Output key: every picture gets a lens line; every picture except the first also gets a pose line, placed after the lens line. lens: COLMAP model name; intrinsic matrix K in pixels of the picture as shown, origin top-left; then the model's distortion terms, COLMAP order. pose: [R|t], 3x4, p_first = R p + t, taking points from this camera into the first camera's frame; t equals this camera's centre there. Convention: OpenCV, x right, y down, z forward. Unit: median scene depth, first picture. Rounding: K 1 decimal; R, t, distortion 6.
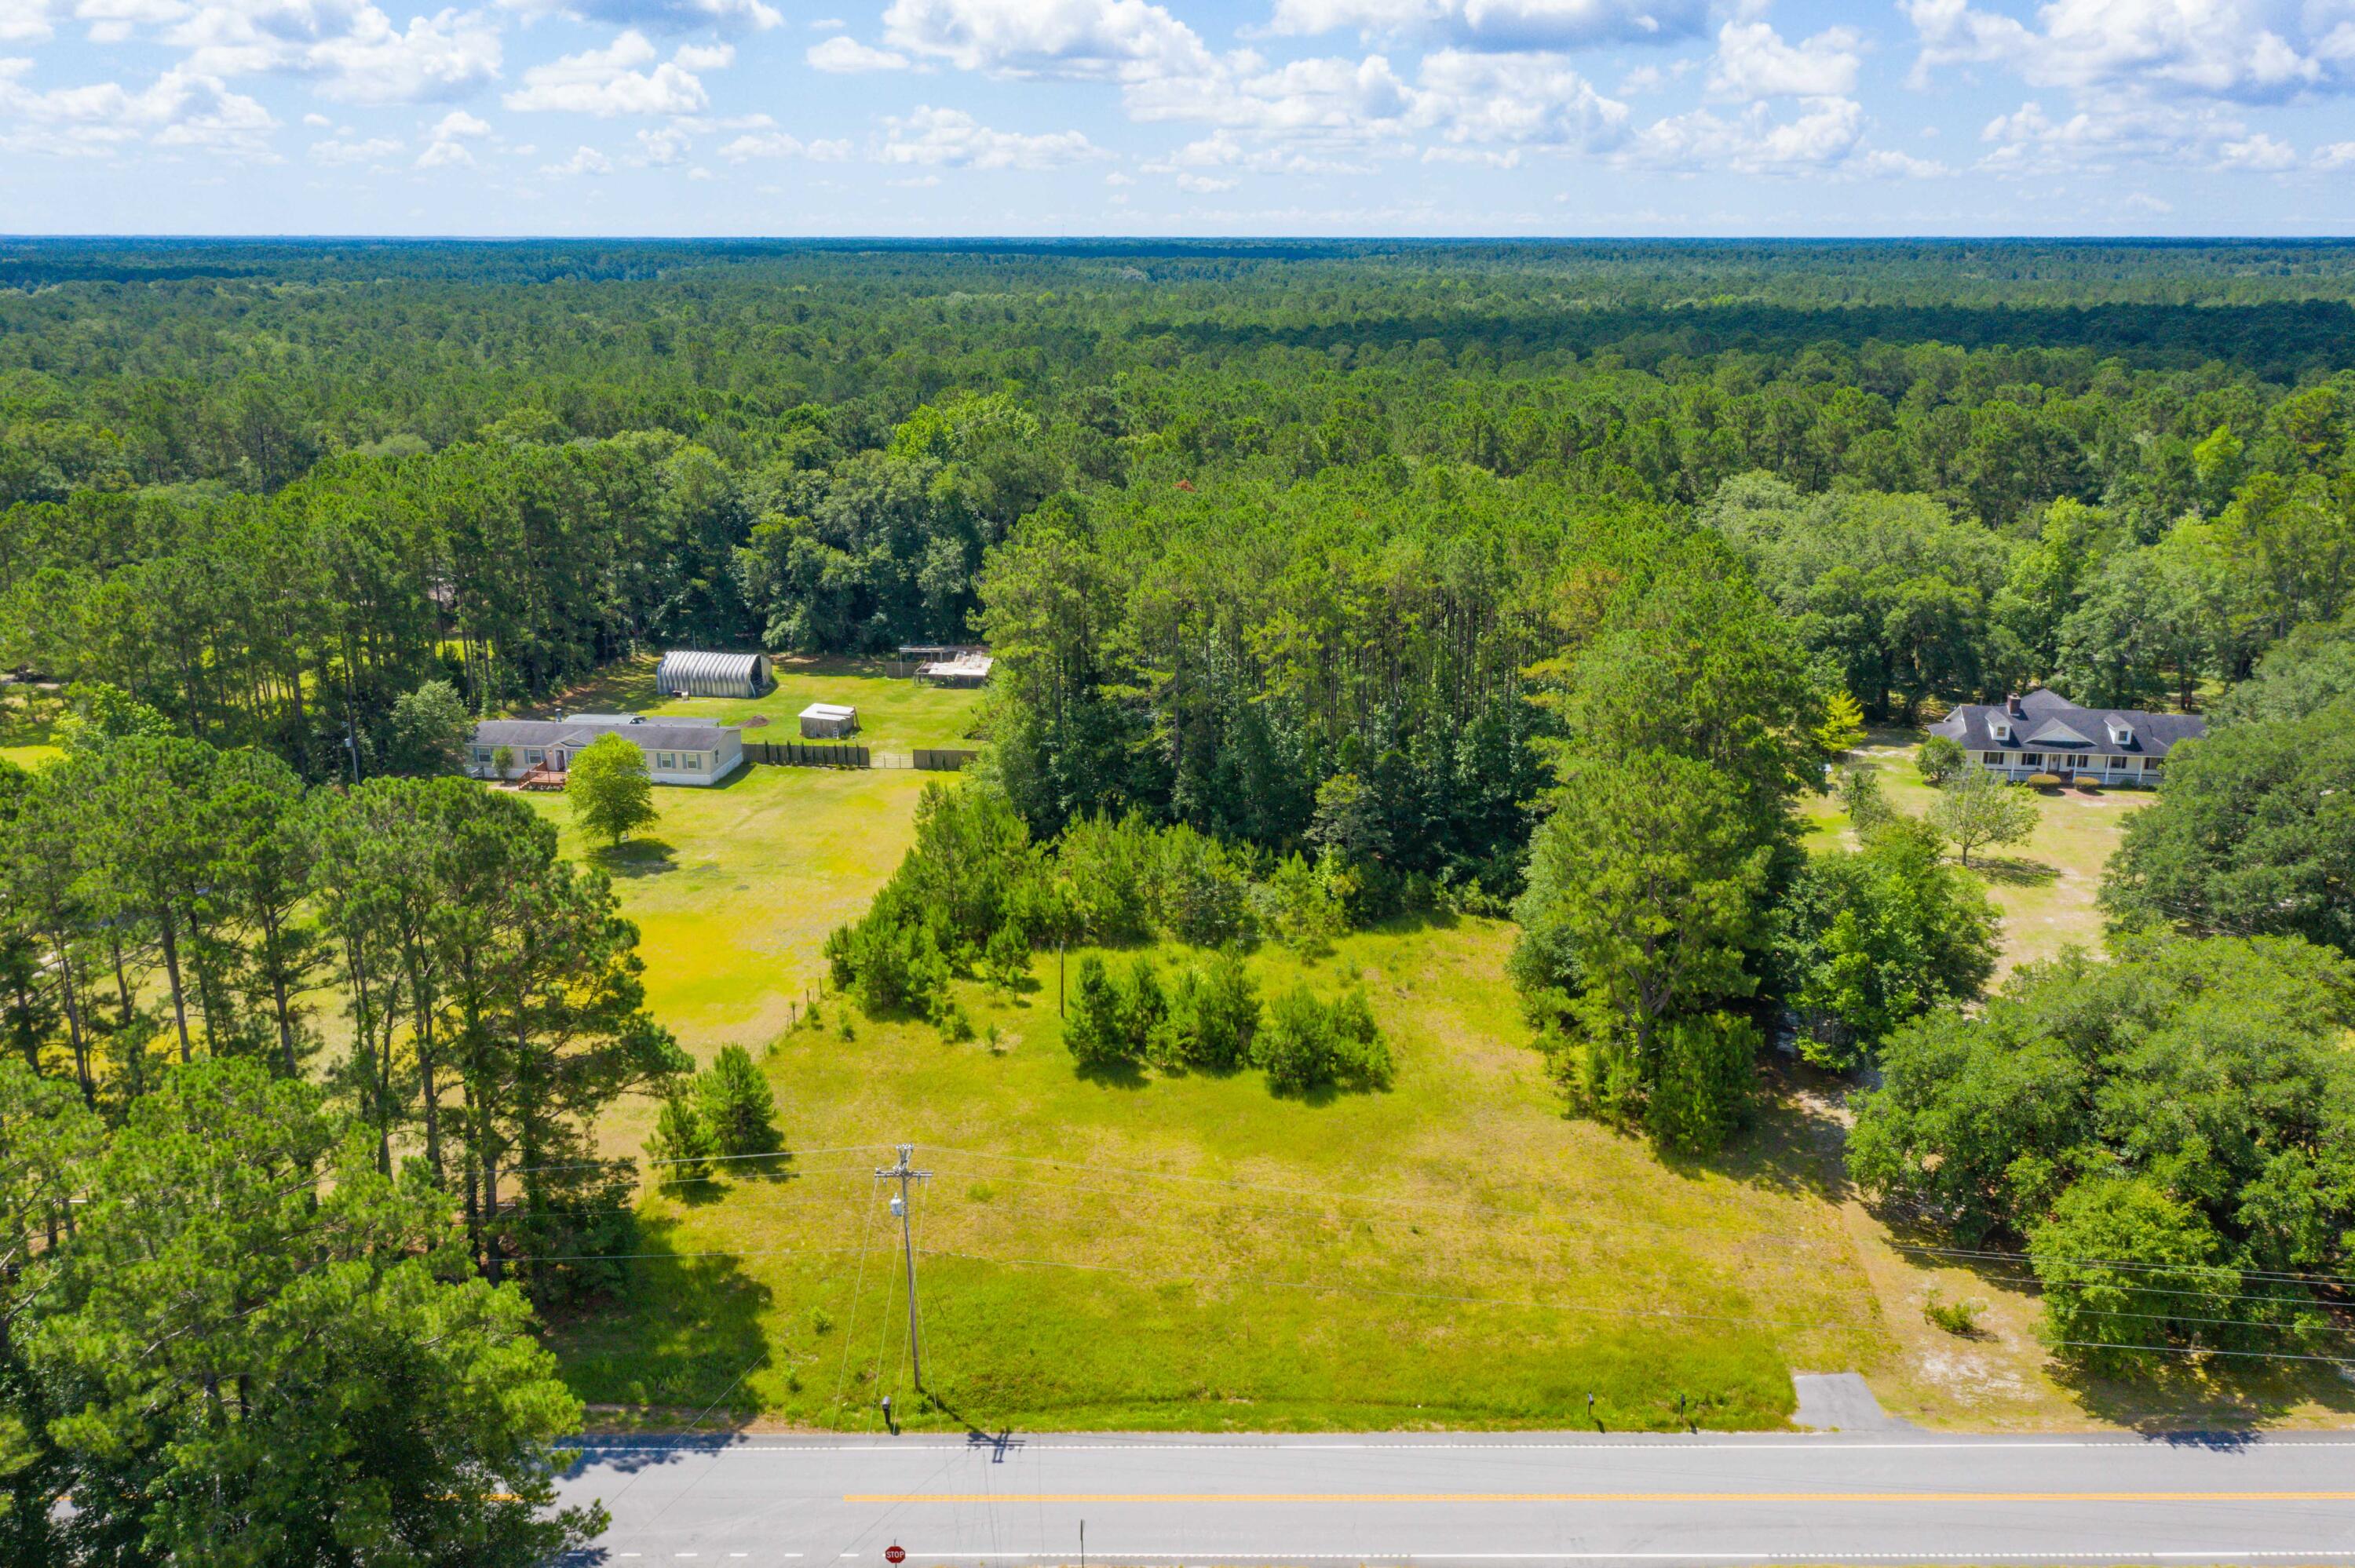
lens RADIAL K [[1924.0, 0, 1225.2], [0, 1924.0, 778.8], [0, 0, 1]] dist [-0.000025, 0.006345]
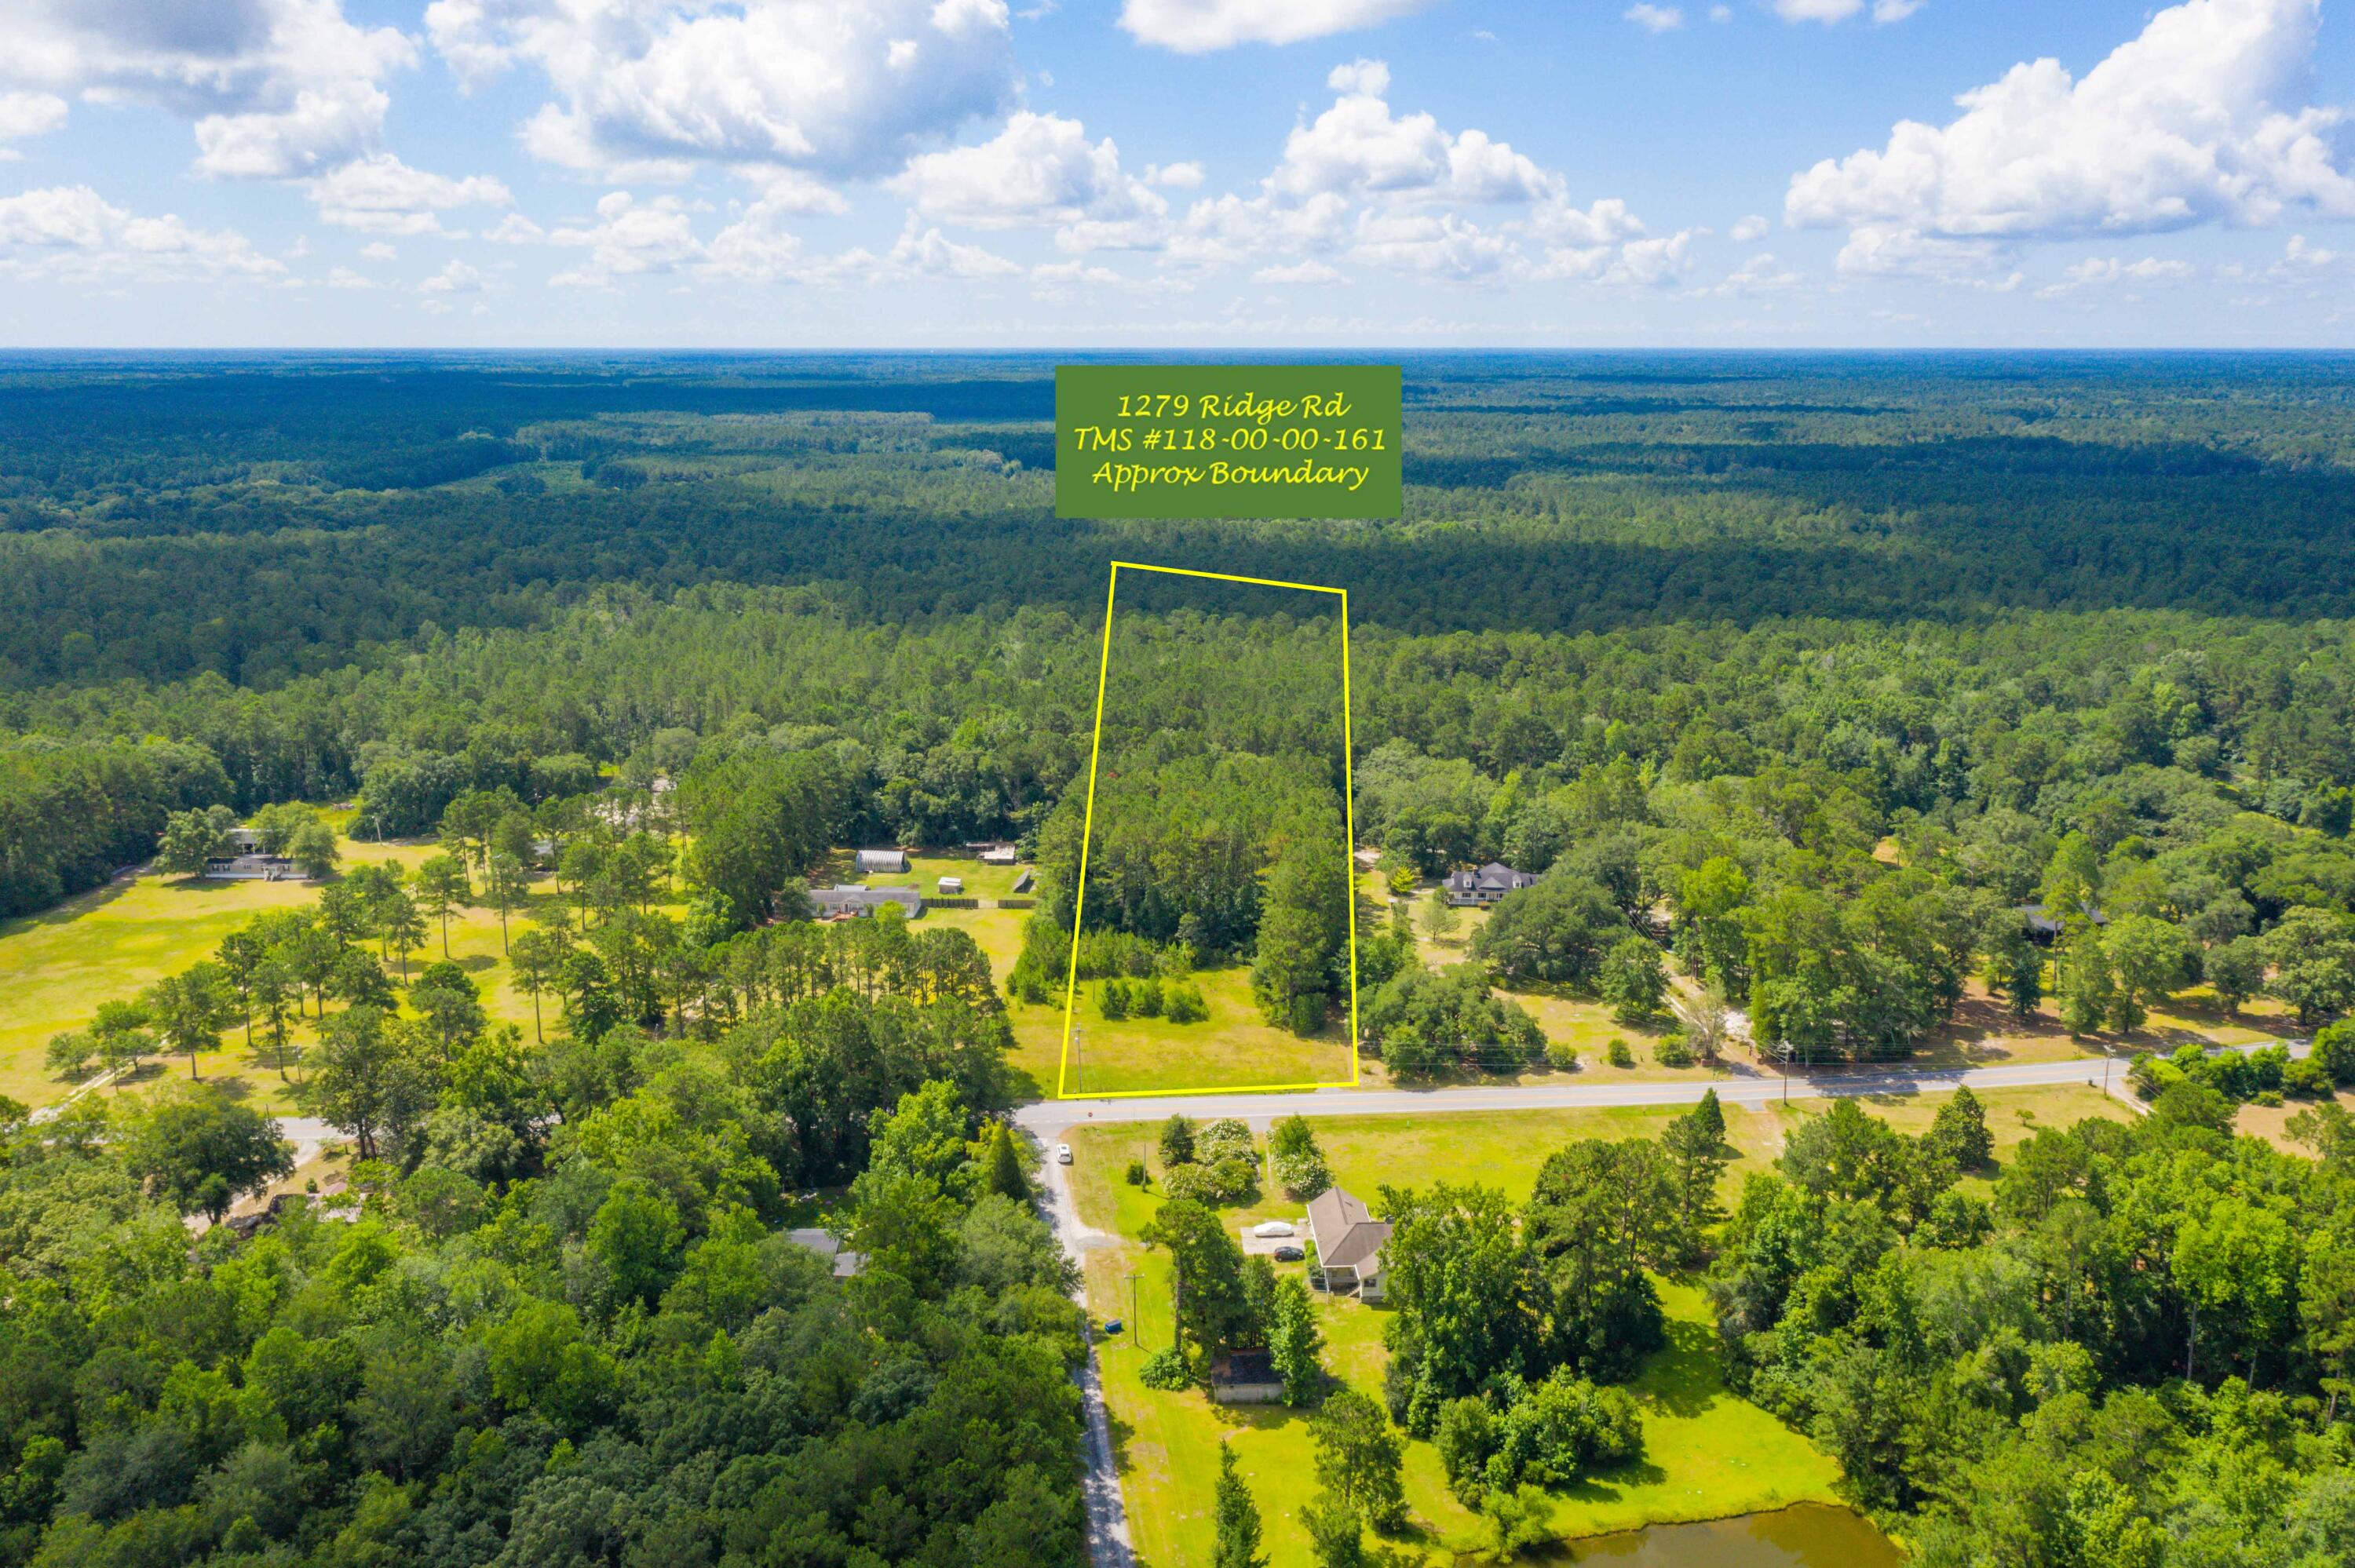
lens RADIAL K [[1933.5, 0, 1177.5], [0, 1933.5, 784.0], [0, 0, 1]] dist [0.004685, 0.003195]
pose [[0.997653, -0.016114, 0.066543, -0.146664], [0.018850, 0.998994, -0.040692, -0.079892], [-0.065820, 0.041851, 0.996953, -1.877600]]
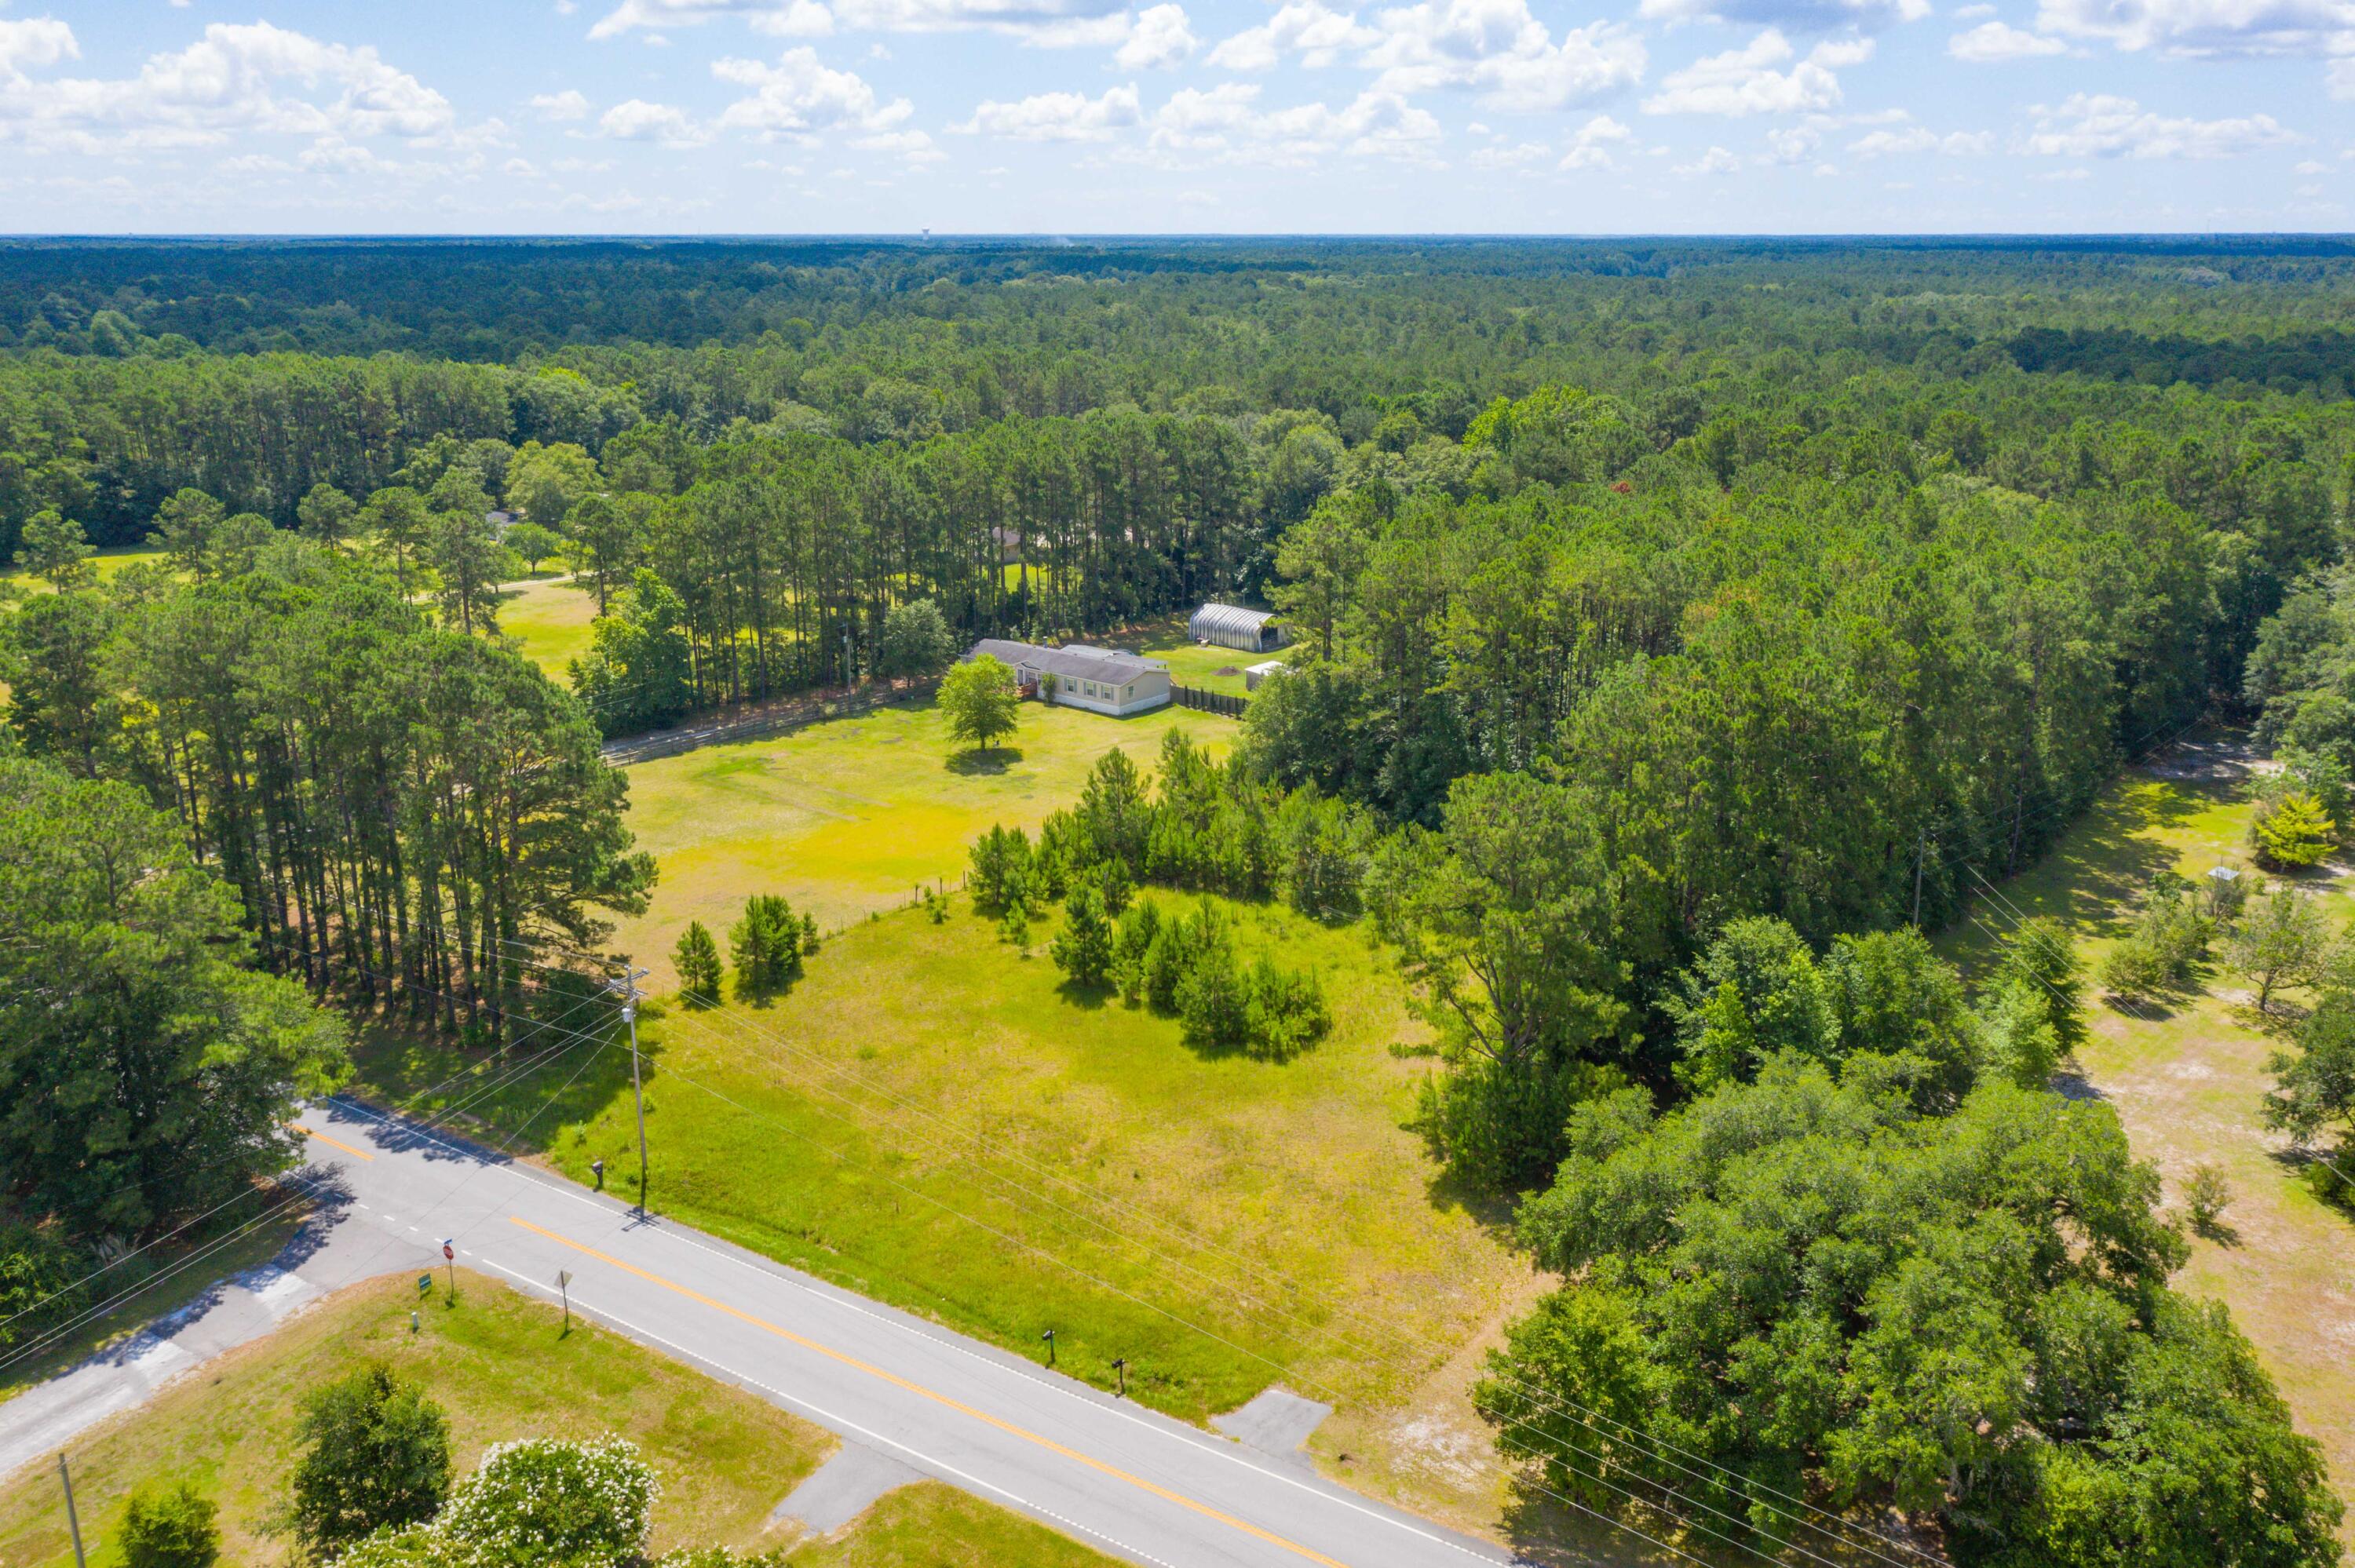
lens RADIAL K [[1878.3, 0, 1175.5], [0, 1878.3, 797.1], [0, 0, 1]] dist [-0.000031, 0.004749]
pose [[0.835402, 0.156144, -0.526994, 0.501099], [-0.147430, 0.987322, 0.058827, -0.027363], [0.529498, 0.028551, 0.847830, 0.103247]]
